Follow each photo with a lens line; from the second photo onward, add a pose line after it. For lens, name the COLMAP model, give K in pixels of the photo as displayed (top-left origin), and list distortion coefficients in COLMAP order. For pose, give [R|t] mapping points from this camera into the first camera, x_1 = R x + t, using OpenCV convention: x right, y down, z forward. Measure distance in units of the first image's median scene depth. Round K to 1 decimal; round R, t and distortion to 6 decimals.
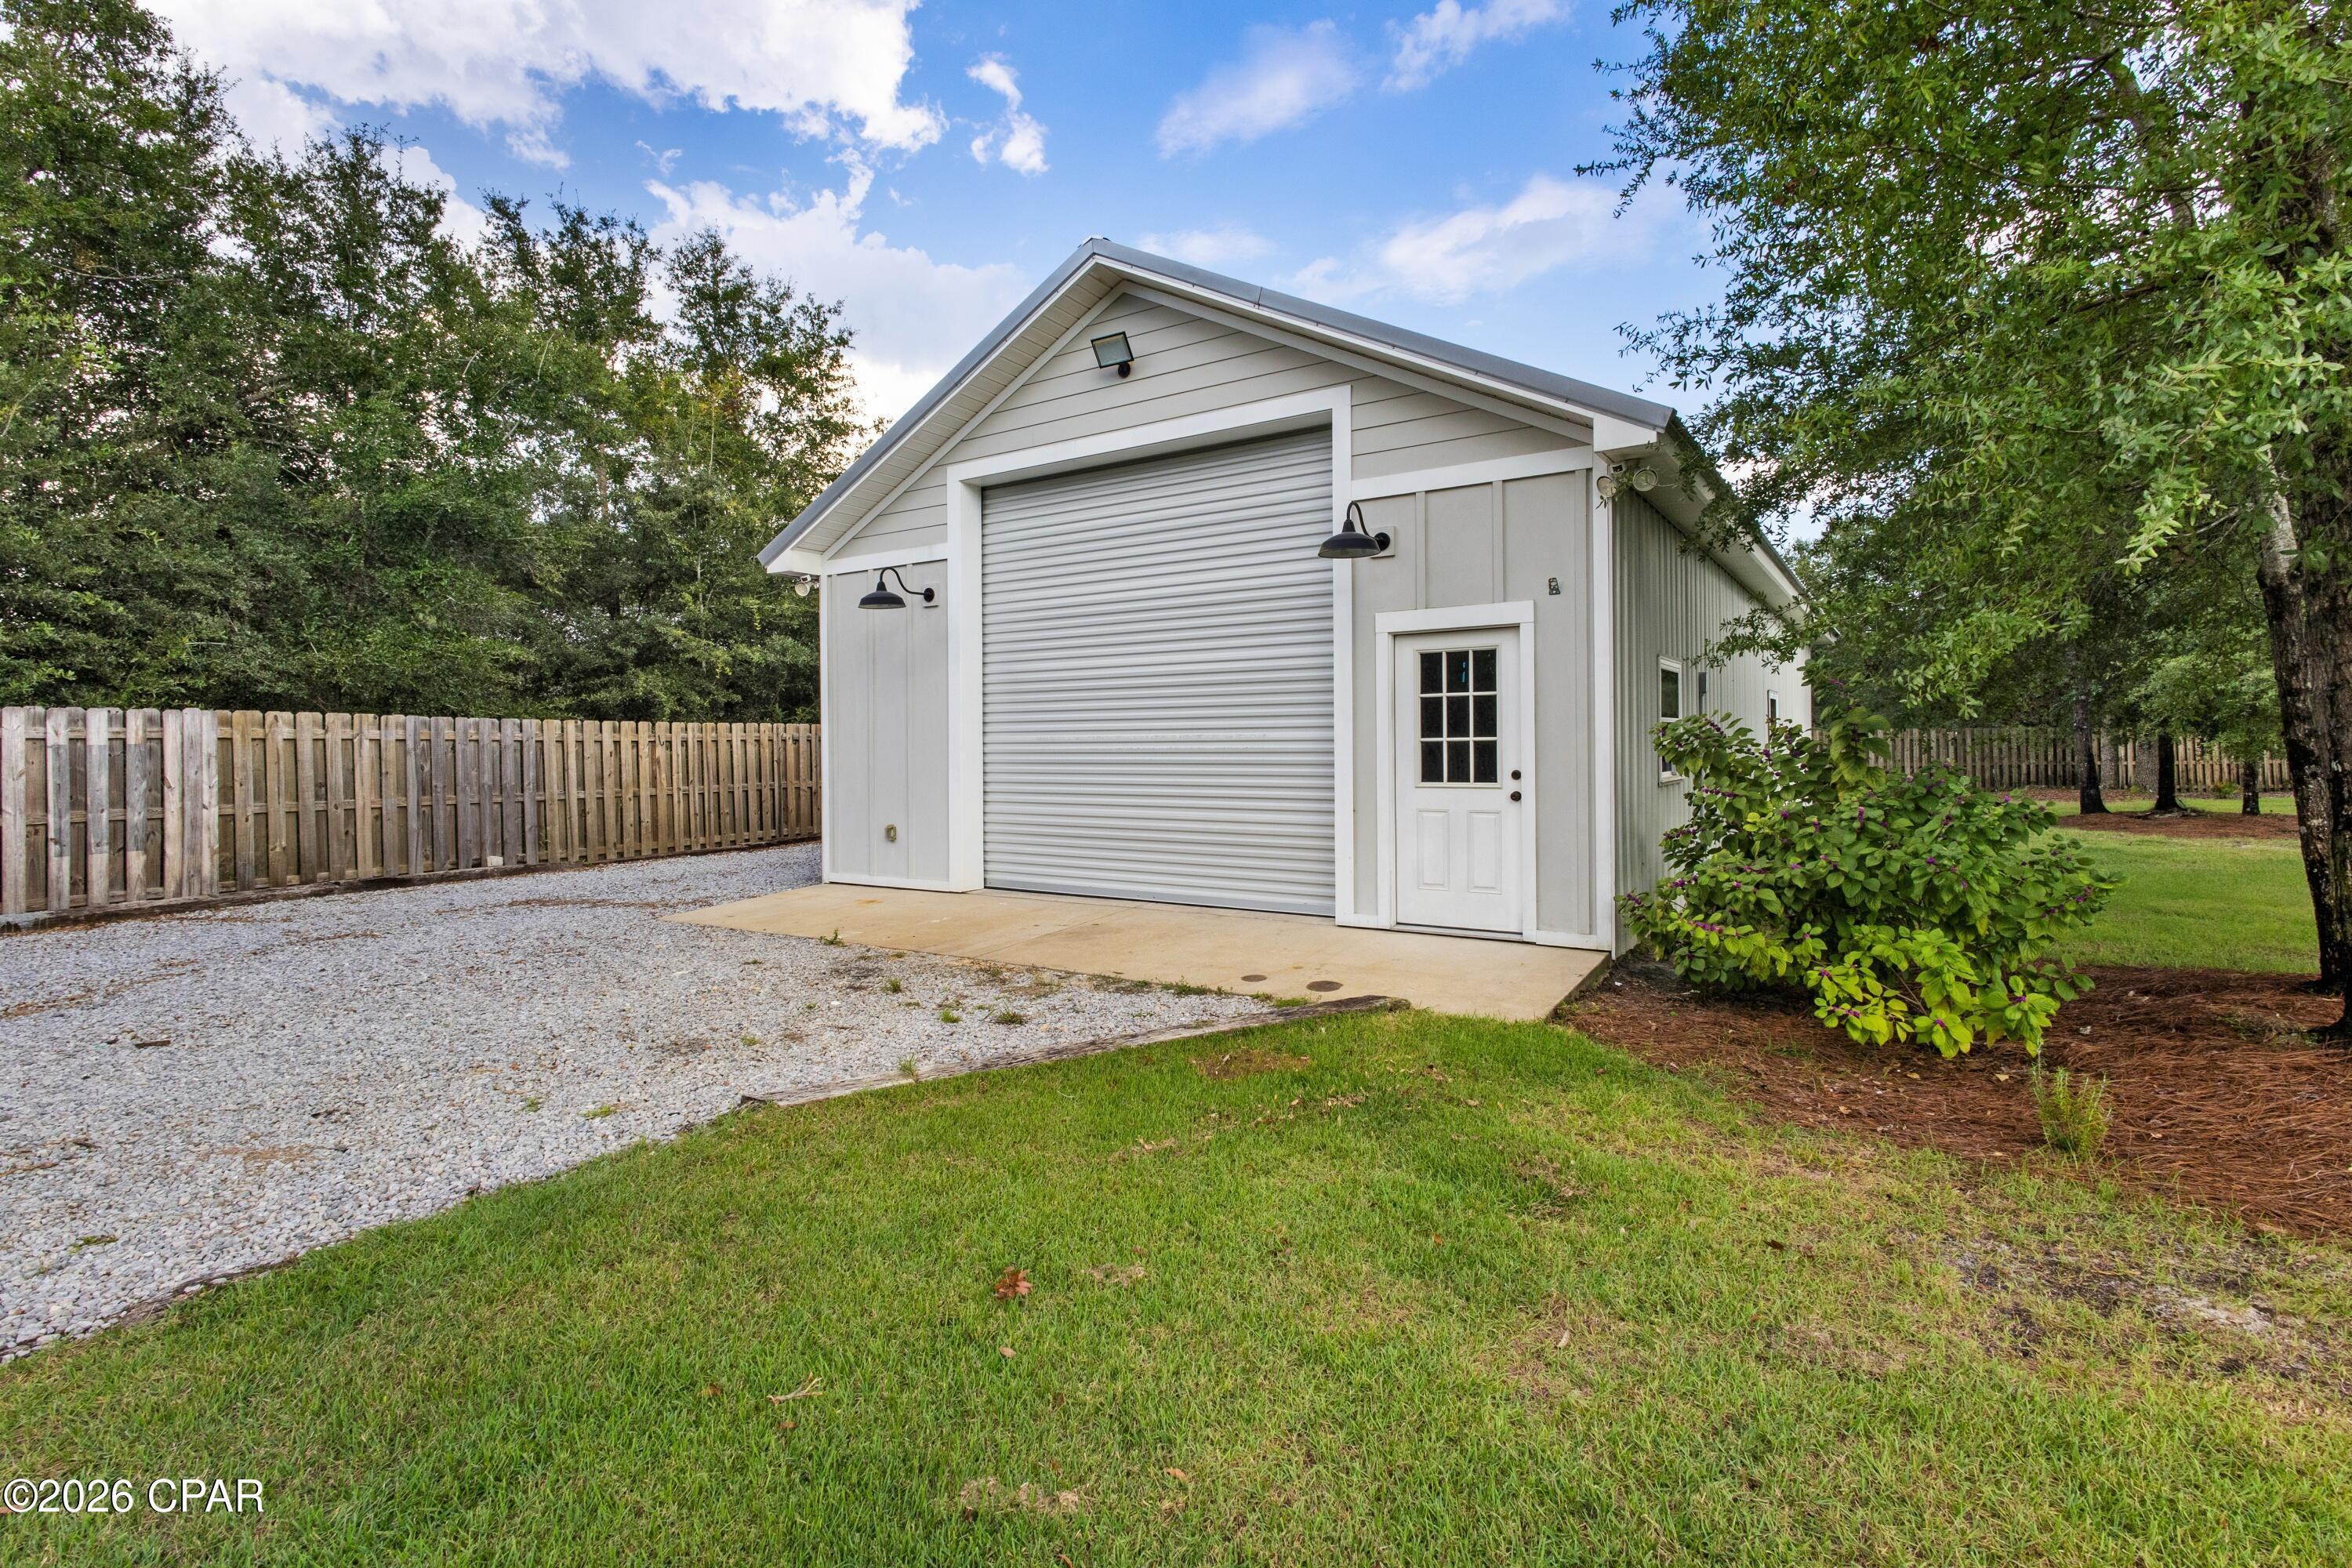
lens RADIAL K [[1102.3, 0, 1176.0], [0, 1102.3, 784.0], [0, 0, 1]] dist [0.010328, 0.000120]
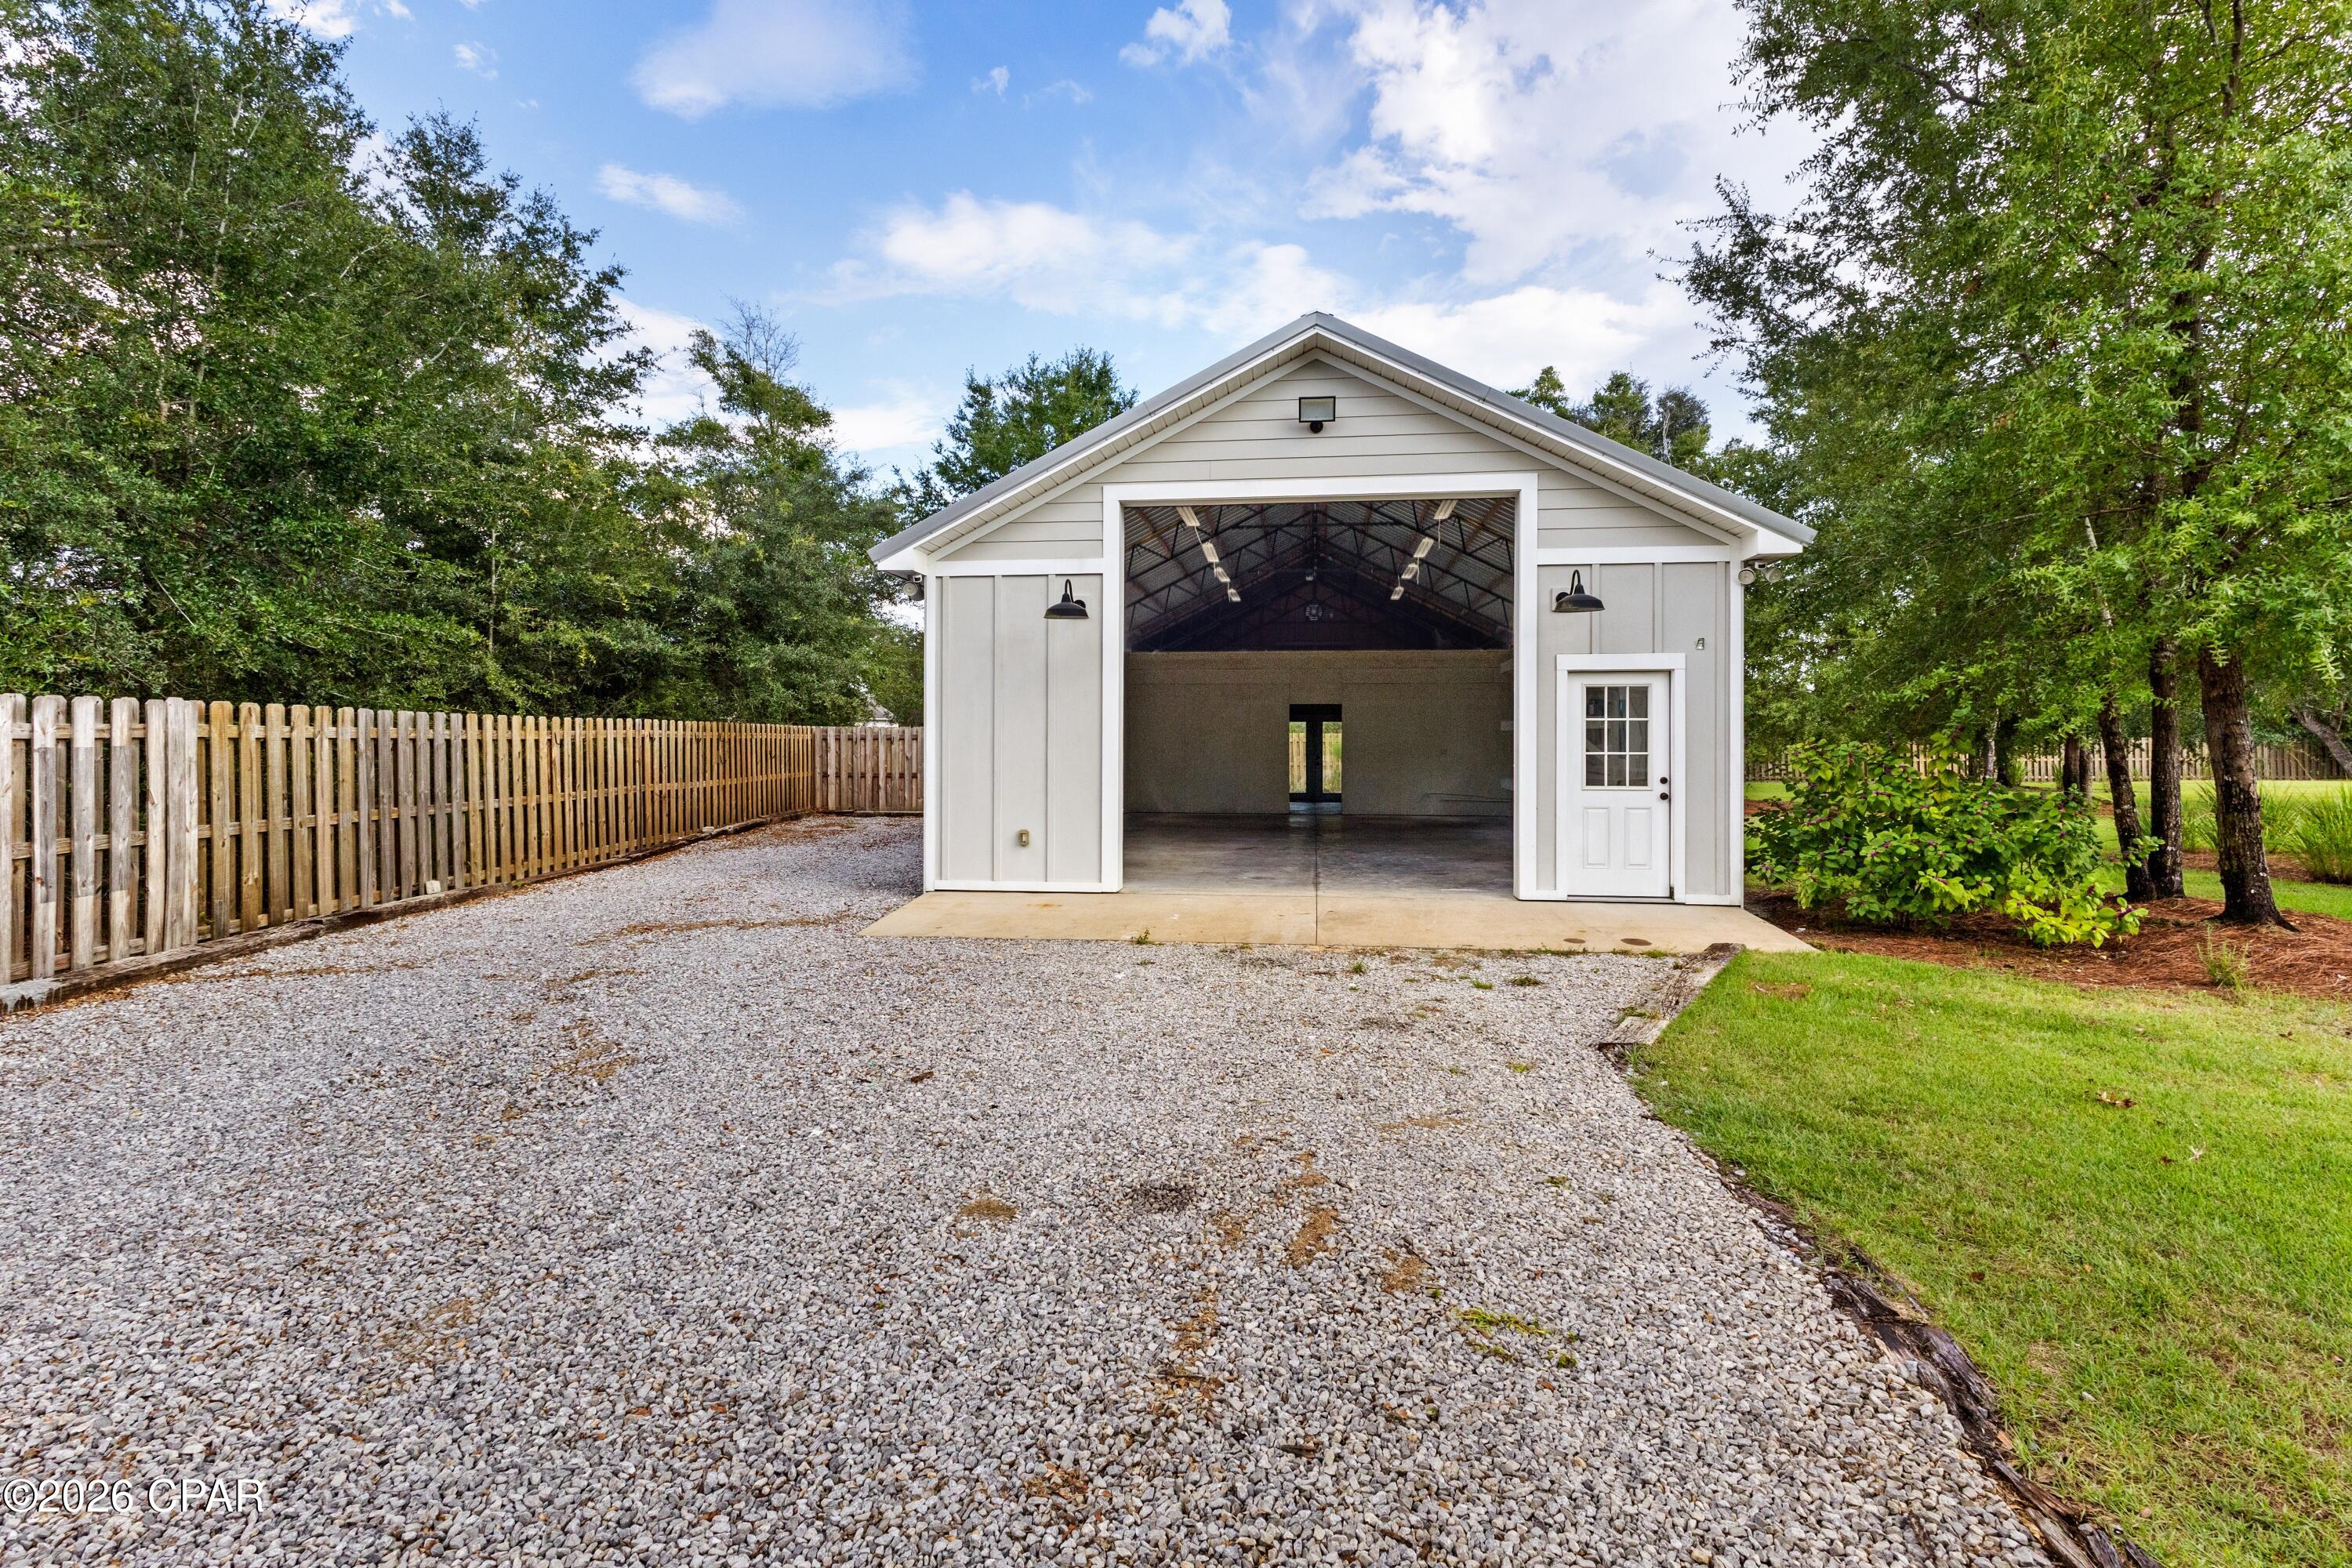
lens RADIAL K [[1102.3, 0, 1176.0], [0, 1102.3, 784.0], [0, 0, 1]] dist [0.010328, 0.000120]
pose [[0.899209, -0.007556, 0.437455, -0.576153], [0.004857, 0.999962, 0.007289, -0.011671], [-0.437493, -0.004430, 0.899211, 0.028826]]
